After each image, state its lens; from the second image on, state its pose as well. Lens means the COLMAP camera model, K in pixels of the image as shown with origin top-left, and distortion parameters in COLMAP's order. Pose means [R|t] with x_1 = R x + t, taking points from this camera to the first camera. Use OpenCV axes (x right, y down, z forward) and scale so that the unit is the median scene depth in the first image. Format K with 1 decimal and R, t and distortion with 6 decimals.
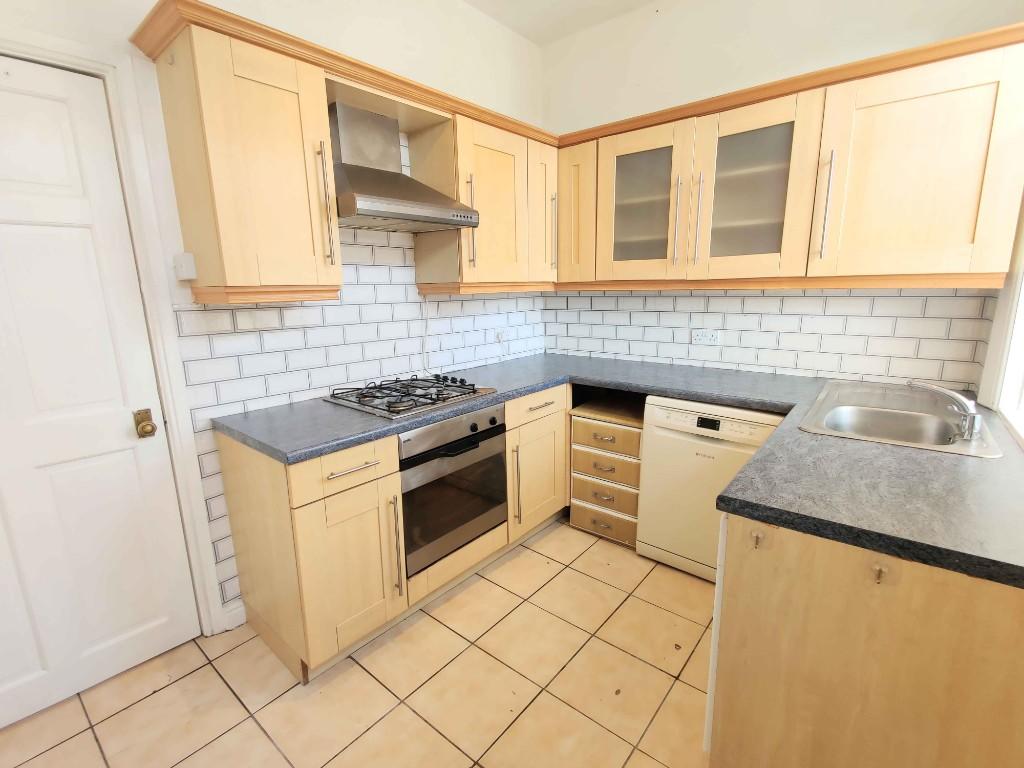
lens RADIAL K [[480.3, 0, 512.0], [0, 480.3, 384.0], [0, 0, 1]] dist [-0.002081, 0.000239]
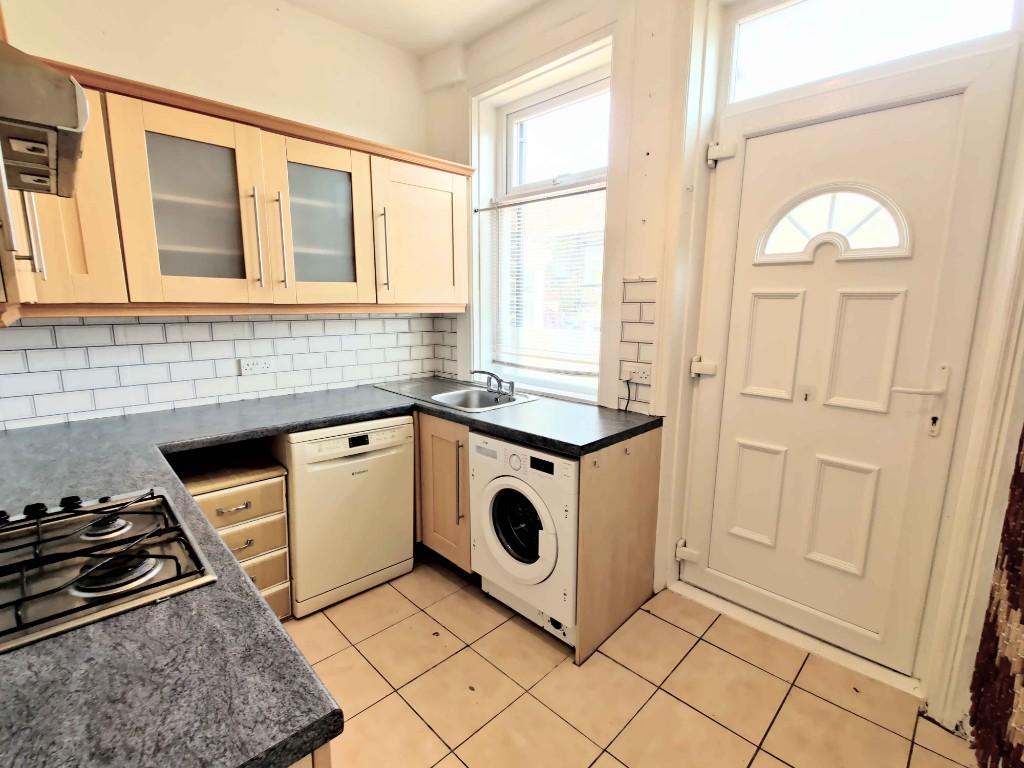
lens RADIAL K [[480.3, 0, 512.0], [0, 480.3, 384.0], [0, 0, 1]] dist [-0.002081, 0.000239]
pose [[0.096360, -0.145883, 0.984598, -0.551146], [0.195918, 0.972629, 0.124936, -0.100042], [-0.975874, 0.180861, 0.122304, 0.505561]]
